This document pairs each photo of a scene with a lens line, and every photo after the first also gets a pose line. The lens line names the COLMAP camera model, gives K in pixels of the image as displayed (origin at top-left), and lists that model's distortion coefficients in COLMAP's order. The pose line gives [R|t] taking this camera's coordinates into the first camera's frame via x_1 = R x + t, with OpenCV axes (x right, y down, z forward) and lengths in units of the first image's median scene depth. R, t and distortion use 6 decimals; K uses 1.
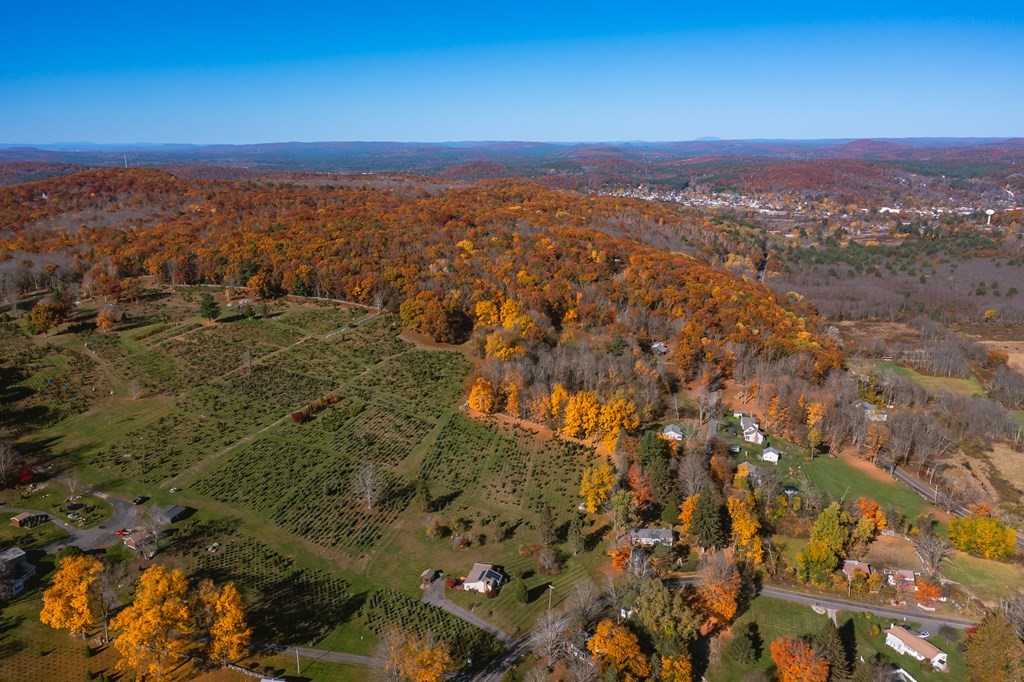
lens RADIAL K [[814.4, 0, 512.0], [0, 814.4, 341.0], [0, 0, 1]] dist [-0.003501, -0.002845]
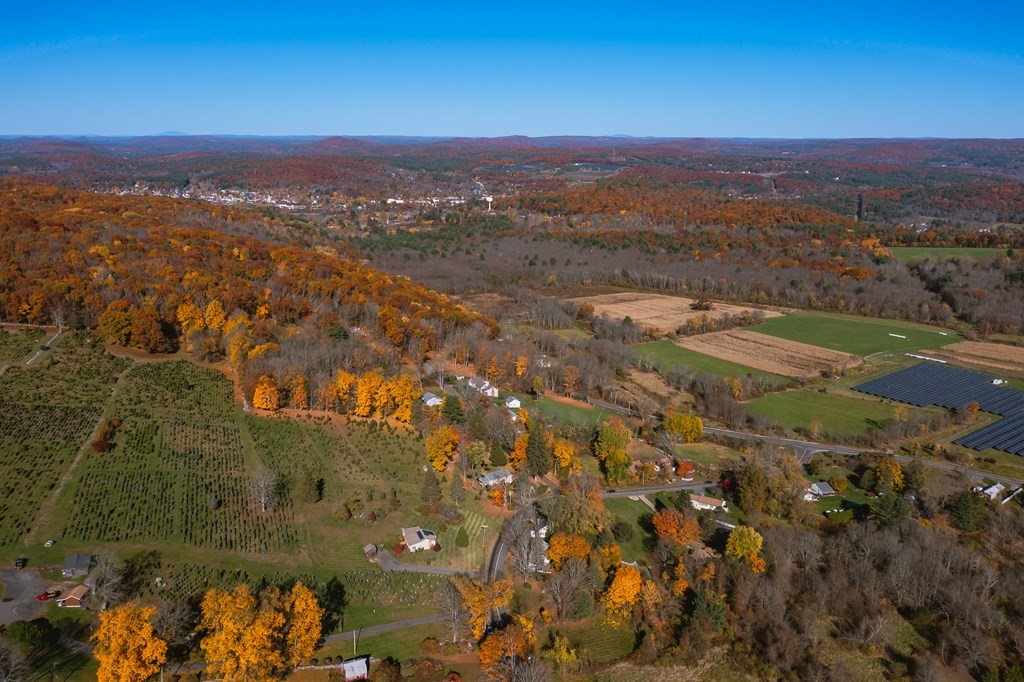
lens RADIAL K [[814.4, 0, 512.0], [0, 814.4, 341.0], [0, 0, 1]] dist [-0.003501, -0.002845]
pose [[0.814770, -0.127475, 0.565597, -0.183606], [0.124831, 0.991221, 0.043577, -0.001087], [-0.566186, 0.035099, 0.823530, 0.007454]]
